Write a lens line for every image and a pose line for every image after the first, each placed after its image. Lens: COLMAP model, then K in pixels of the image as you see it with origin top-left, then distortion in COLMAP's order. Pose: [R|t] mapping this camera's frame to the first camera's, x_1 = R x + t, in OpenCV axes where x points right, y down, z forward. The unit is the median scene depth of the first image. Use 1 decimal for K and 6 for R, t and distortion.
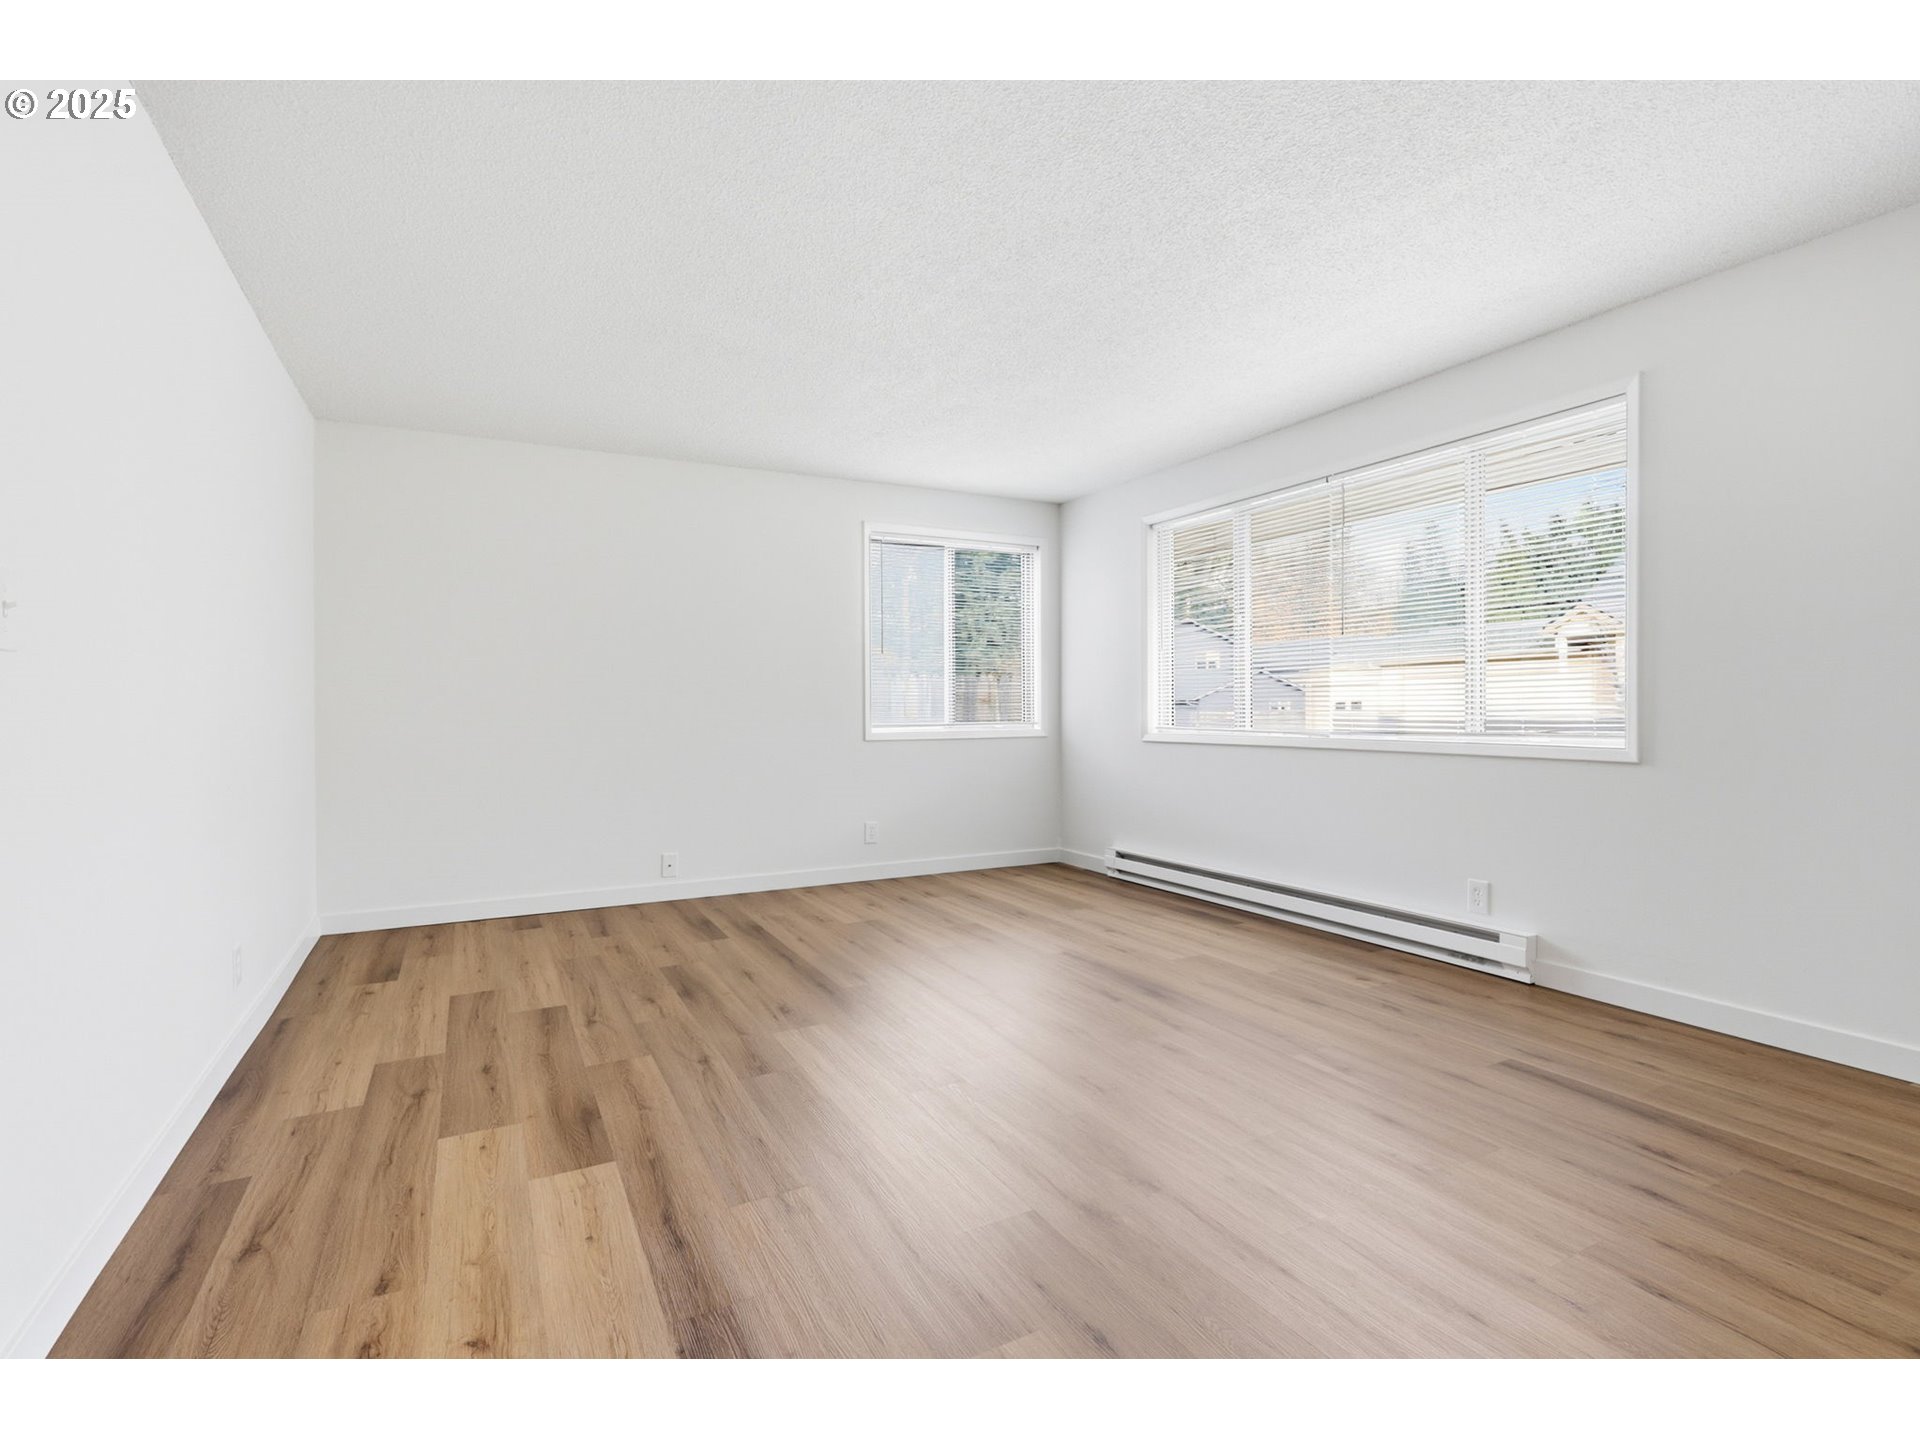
lens RADIAL K [[903.7, 0, 934.5], [0, 903.7, 711.3], [0, 0, 1]] dist [-0.000791, 0.000108]
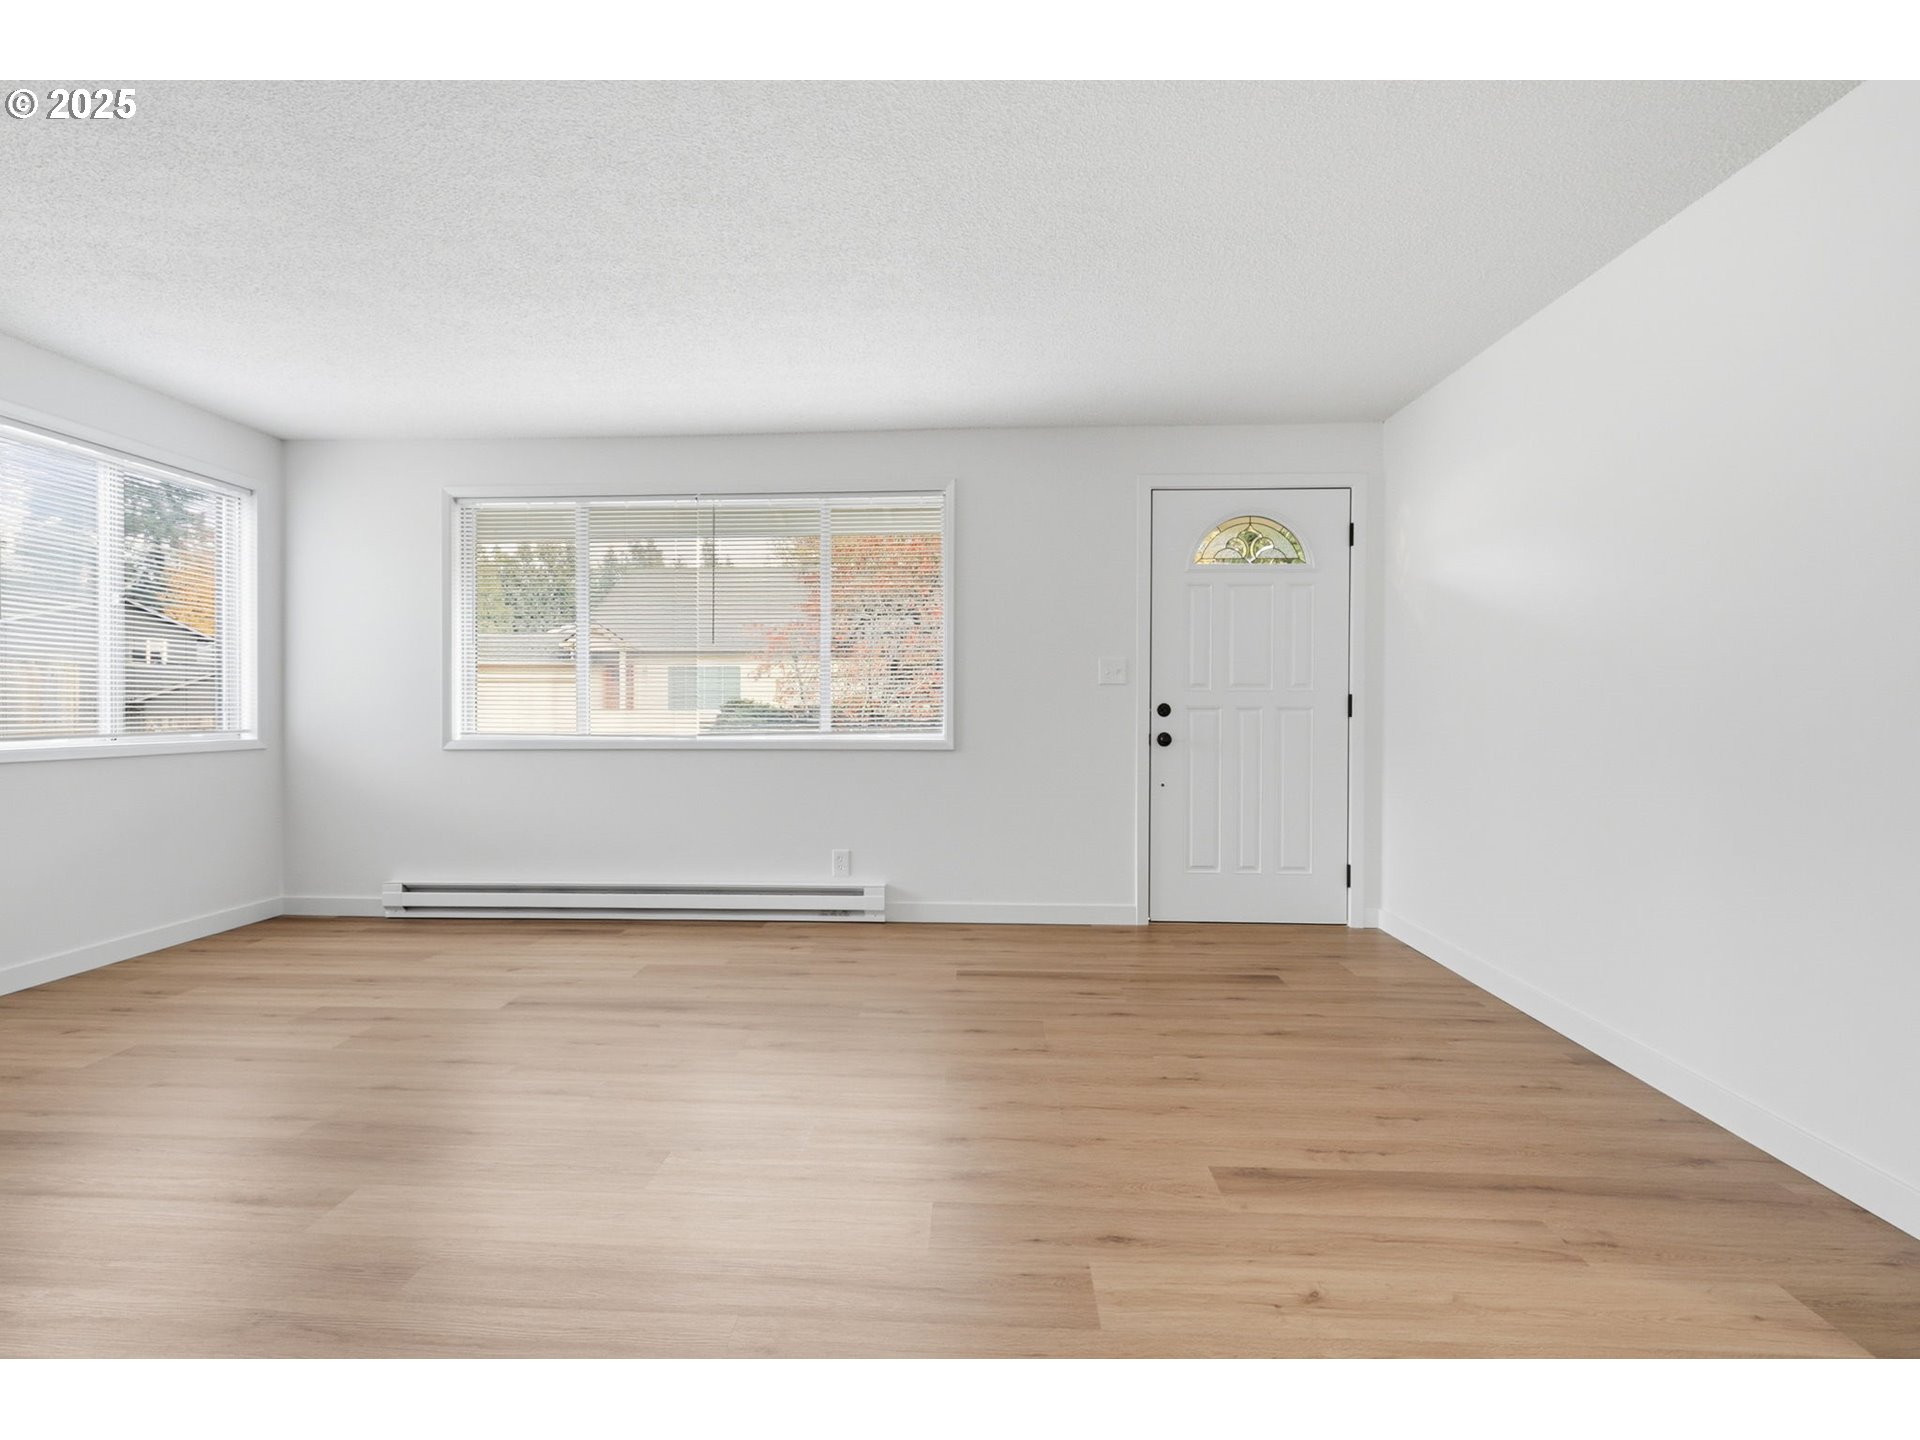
lens RADIAL K [[903.7, 0, 934.5], [0, 903.7, 711.3], [0, 0, 1]] dist [-0.000791, 0.000108]
pose [[0.500603, 0.003774, 0.865669, -0.423664], [0.000366, 0.999989, -0.004571, 0.001557], [-0.865677, 0.002605, 0.500596, 0.267199]]
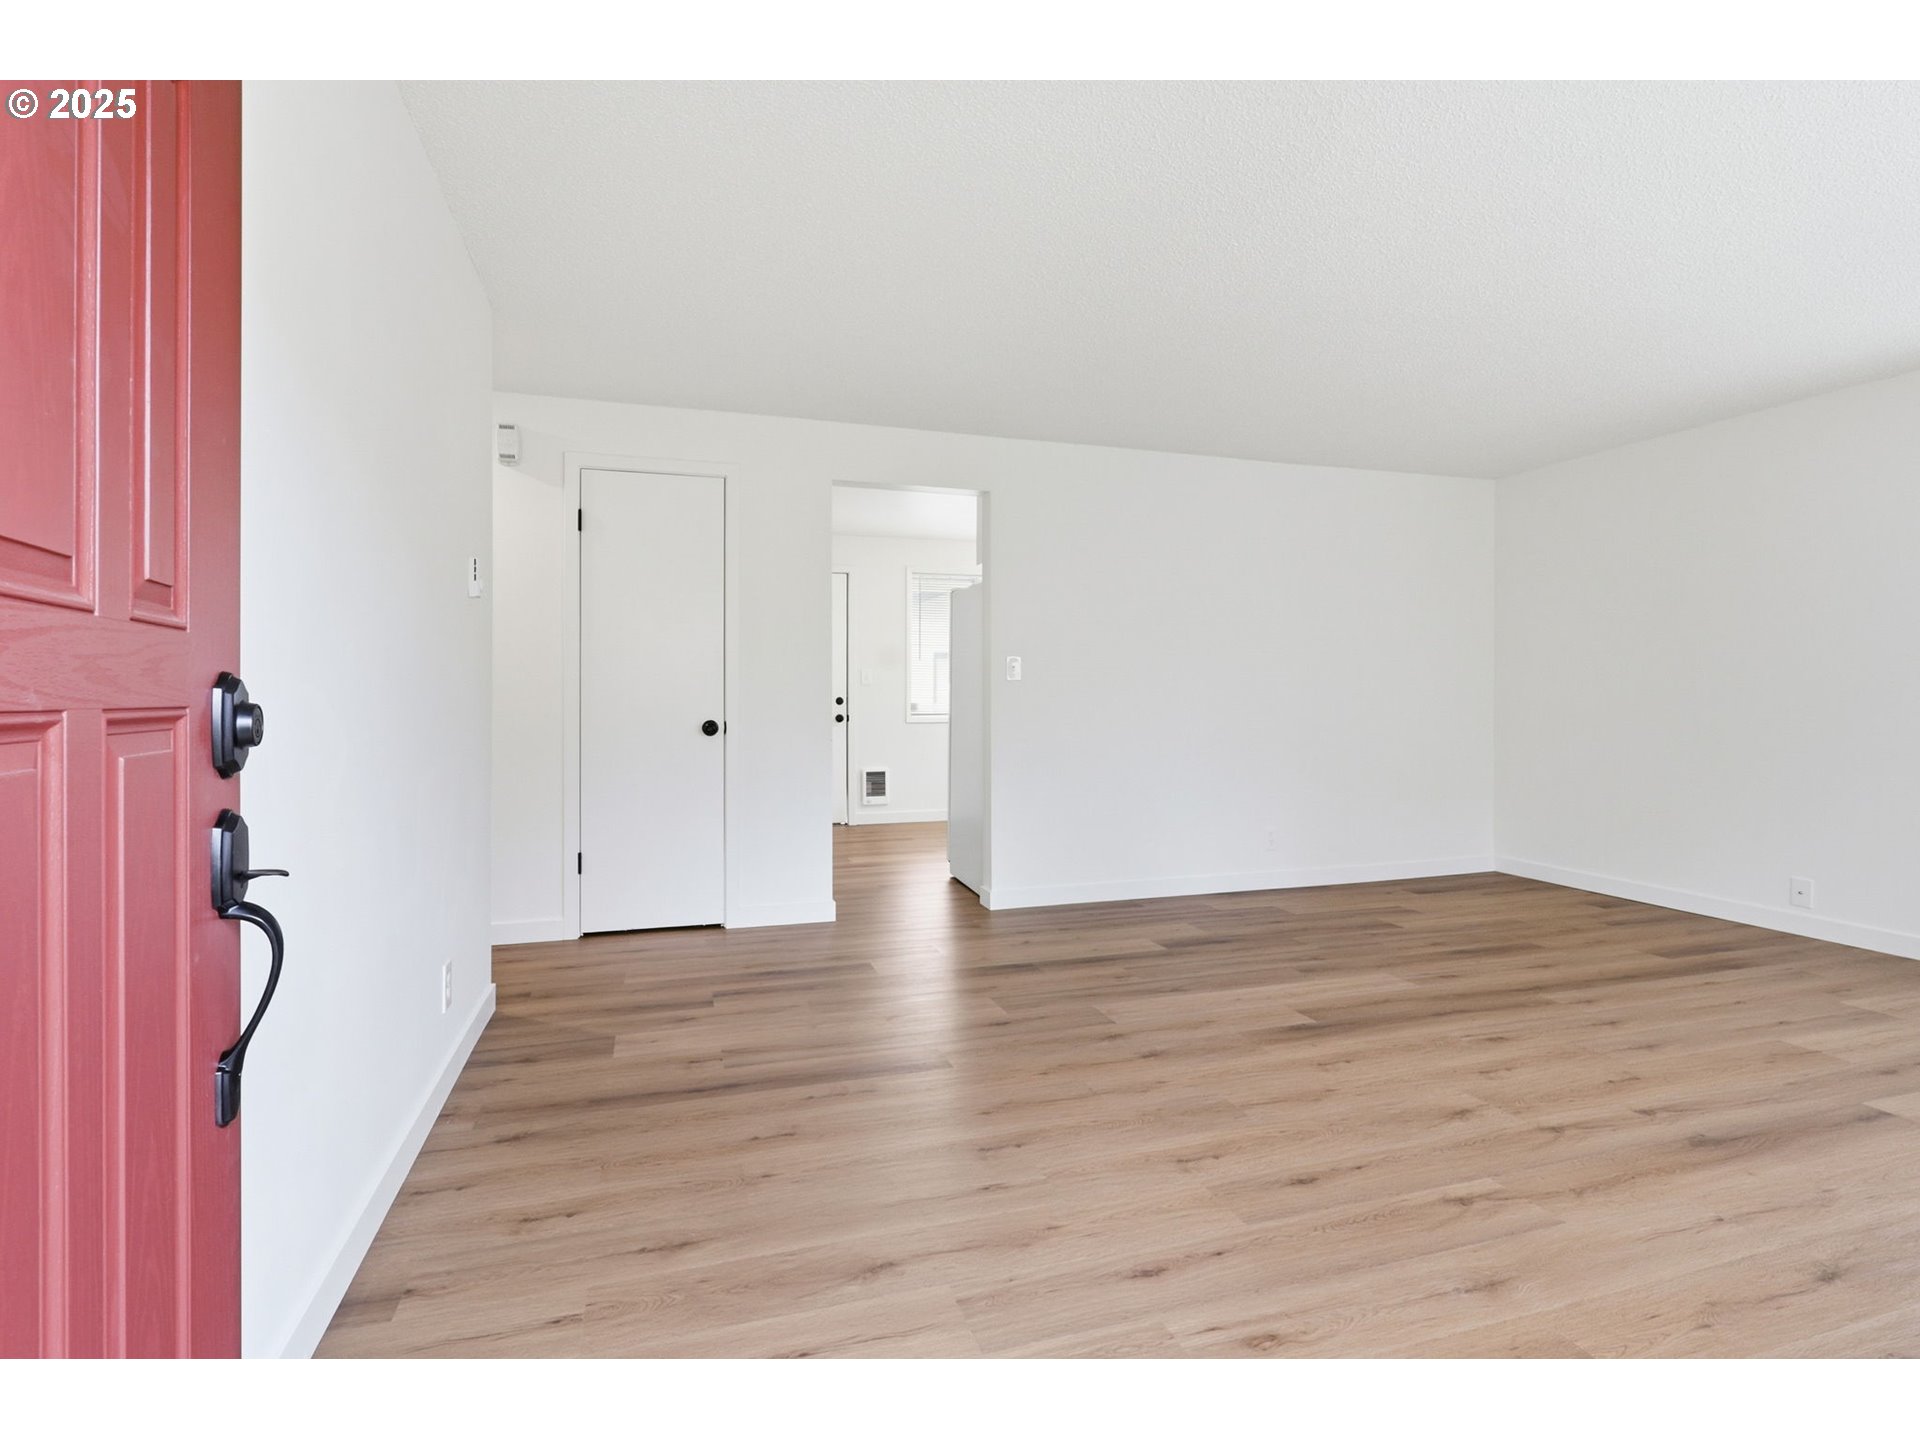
lens RADIAL K [[908.3, 0, 954.6], [0, 908.3, 691.1], [0, 0, 1]] dist [0.000594, 0.000064]
pose [[-0.161691, -0.000509, -0.986841, 0.932216], [-0.007653, 0.999970, 0.000738, -0.012155], [0.986812, 0.007672, -0.161690, 0.529431]]
